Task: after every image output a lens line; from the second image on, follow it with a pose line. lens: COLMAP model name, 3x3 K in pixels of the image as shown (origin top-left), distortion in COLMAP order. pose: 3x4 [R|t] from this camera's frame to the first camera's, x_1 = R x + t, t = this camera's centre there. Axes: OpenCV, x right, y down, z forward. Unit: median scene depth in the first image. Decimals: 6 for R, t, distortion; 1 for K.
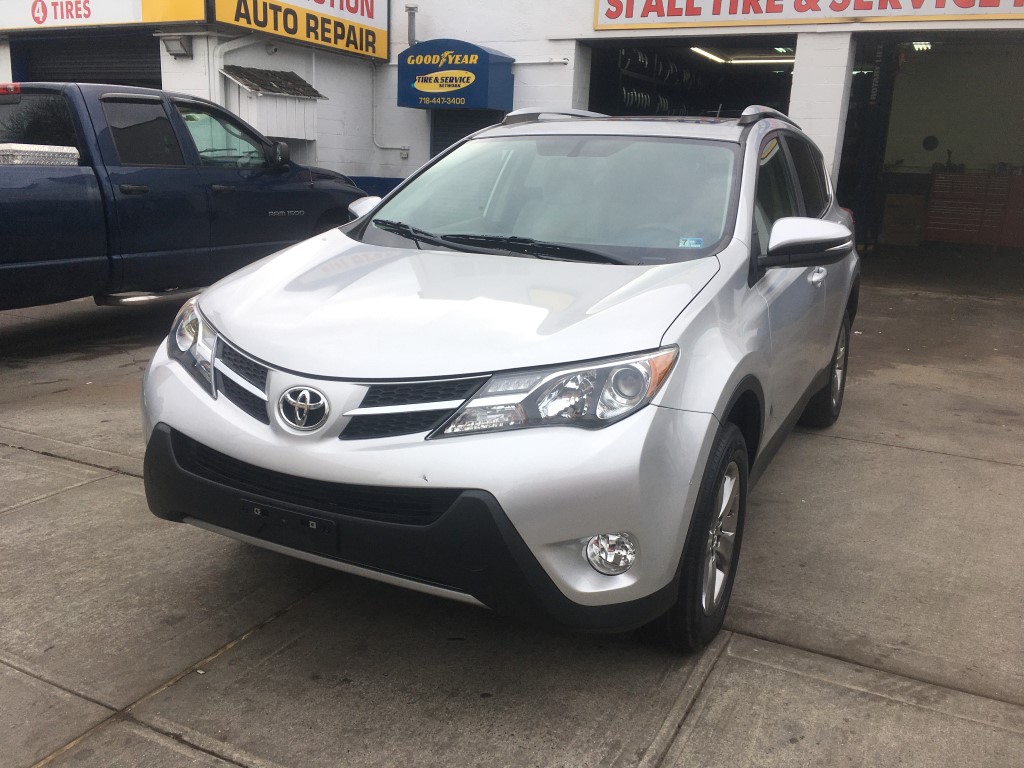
lens RADIAL K [[872.4, 0, 516.0], [0, 872.4, 377.0], [0, 0, 1]] dist [0.086860, -0.129371]
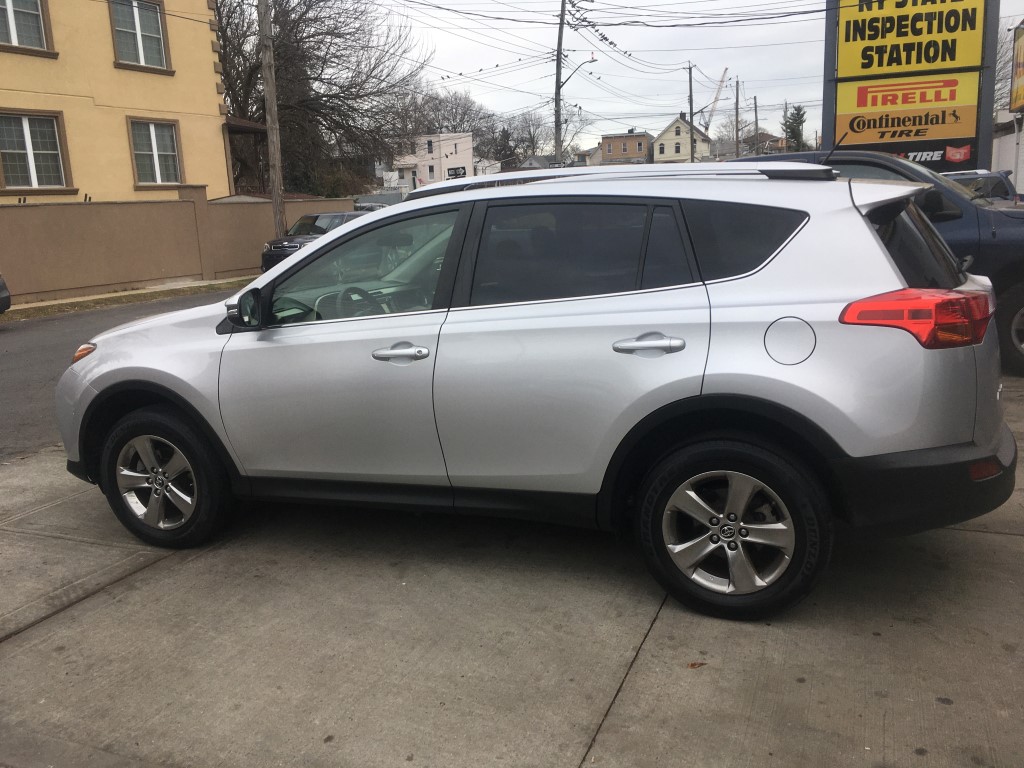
lens RADIAL K [[872.4, 0, 510.2], [0, 872.4, 377.8], [0, 0, 1]] dist [0.086860, -0.129371]
pose [[0.093776, 0.164341, -0.981936, 1.373429], [-0.191913, 0.970769, 0.144144, -0.263781], [0.976921, 0.174929, 0.122574, 1.057051]]
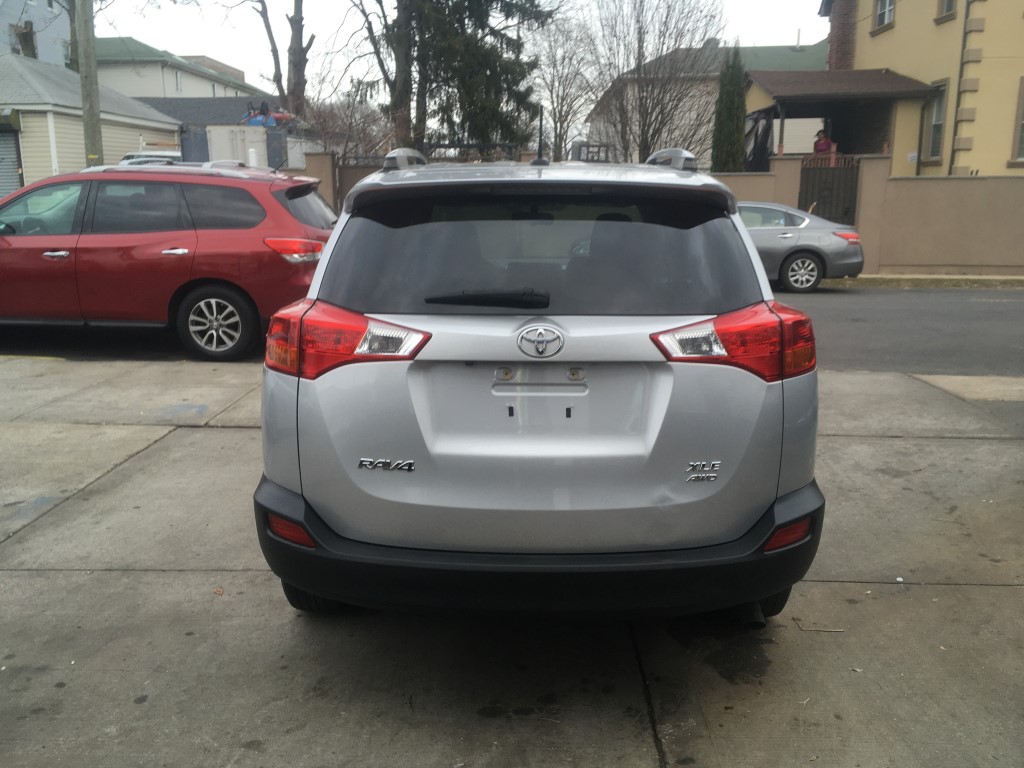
lens RADIAL K [[872.4, 0, 517.7], [0, 872.4, 412.1], [0, 0, 1]] dist [0.086860, -0.129371]
pose [[-0.895795, 0.077703, -0.437622, 0.717778], [-0.129042, 0.896722, 0.423364, -0.546519], [0.425323, 0.435719, -0.793252, 2.219704]]
